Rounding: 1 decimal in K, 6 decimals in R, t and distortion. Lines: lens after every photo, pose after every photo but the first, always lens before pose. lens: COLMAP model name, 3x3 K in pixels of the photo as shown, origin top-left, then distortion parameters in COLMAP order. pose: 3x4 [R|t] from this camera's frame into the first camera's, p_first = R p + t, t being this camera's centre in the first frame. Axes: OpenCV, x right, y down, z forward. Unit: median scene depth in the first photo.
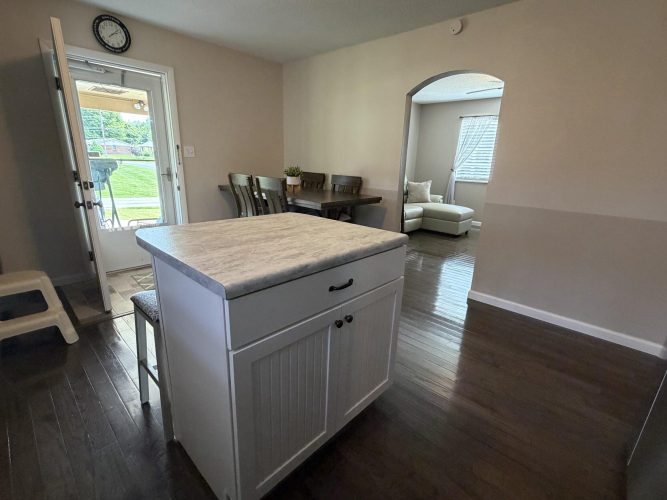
lens RADIAL K [[310.5, 0, 333.5], [0, 310.5, 253.4], [0, 0, 1]] dist [-0.017190, 0.001713]
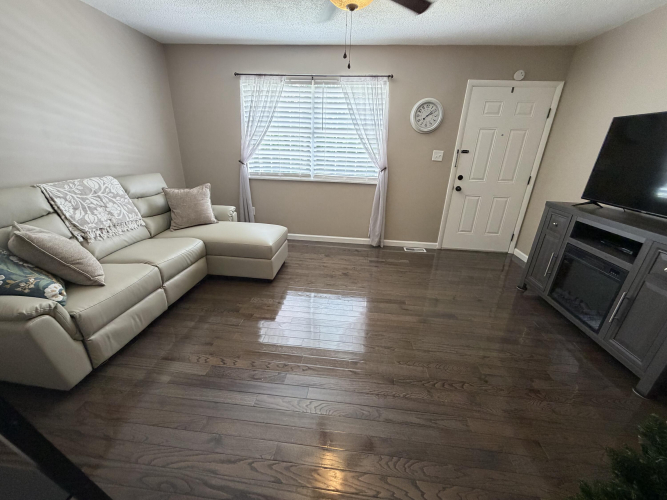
lens RADIAL K [[264.1, 0, 332.3], [0, 264.1, 247.5], [0, 0, 1]] dist [0.002408, -0.000384]
pose [[0.796661, -0.225421, 0.560818, 0.193924], [0.166051, 0.973775, 0.155529, -0.156093], [-0.581170, -0.030780, 0.813200, 0.456357]]
